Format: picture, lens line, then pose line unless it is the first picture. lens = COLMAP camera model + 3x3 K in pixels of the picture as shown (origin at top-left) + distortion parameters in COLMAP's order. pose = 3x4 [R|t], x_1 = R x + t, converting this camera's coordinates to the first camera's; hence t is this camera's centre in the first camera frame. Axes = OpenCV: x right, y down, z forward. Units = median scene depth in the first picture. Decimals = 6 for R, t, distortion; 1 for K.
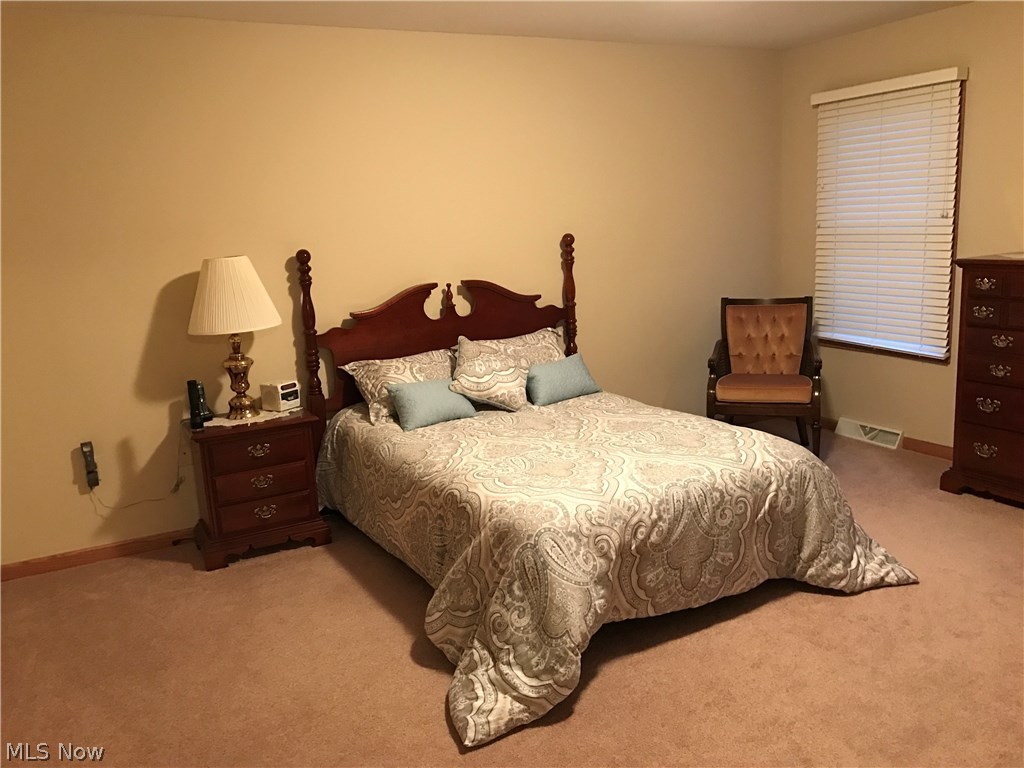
lens RADIAL K [[835.0, 0, 512.0], [0, 835.0, 384.0], [0, 0, 1]] dist [0.084237, -0.098054]
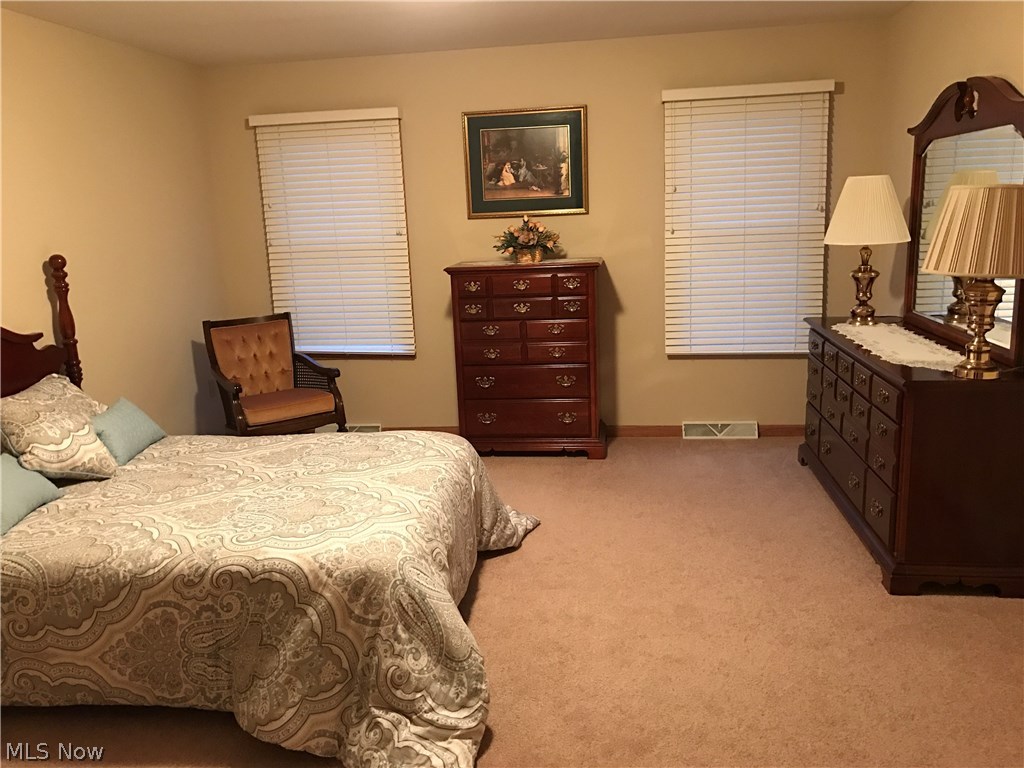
lens RADIAL K [[835.0, 0, 512.0], [0, 835.0, 384.0], [0, 0, 1]] dist [0.084237, -0.098054]
pose [[0.600781, -0.147626, 0.785665, -0.464166], [0.173409, 0.983466, 0.052191, -0.035936], [-0.780379, 0.104887, 0.616447, 0.247390]]
